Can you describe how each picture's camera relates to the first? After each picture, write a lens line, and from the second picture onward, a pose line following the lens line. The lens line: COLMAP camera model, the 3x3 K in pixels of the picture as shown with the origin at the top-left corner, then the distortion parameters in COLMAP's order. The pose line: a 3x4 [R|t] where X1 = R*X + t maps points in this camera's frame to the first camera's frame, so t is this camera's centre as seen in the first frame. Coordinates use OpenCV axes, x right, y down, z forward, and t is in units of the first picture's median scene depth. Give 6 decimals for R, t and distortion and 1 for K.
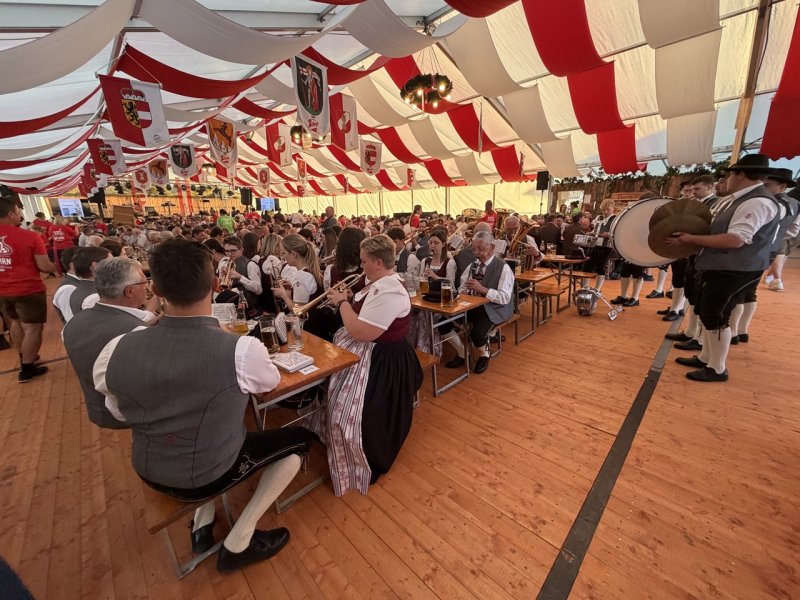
lens RADIAL K [[317.0, 0, 401.5], [0, 317.0, 299.0], [0, 0, 1]] dist [-0.003001, -0.000564]
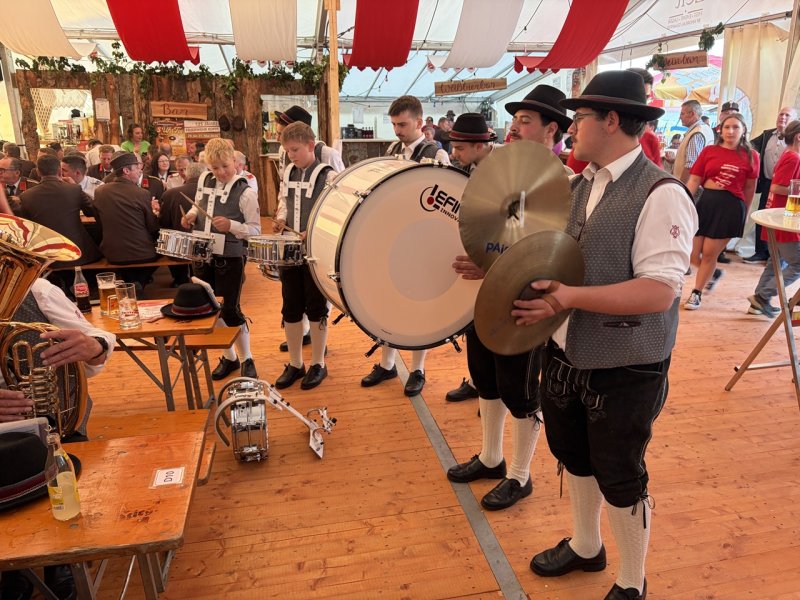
lens RADIAL K [[603.7, 0, 399.1], [0, 603.7, 297.6], [0, 0, 1]] dist [0.015327, -0.025413]
pose [[0.544908, -0.197458, 0.814914, 0.062384], [0.185011, 0.976237, 0.112836, -0.078139], [-0.817830, 0.089283, 0.568492, 0.197429]]
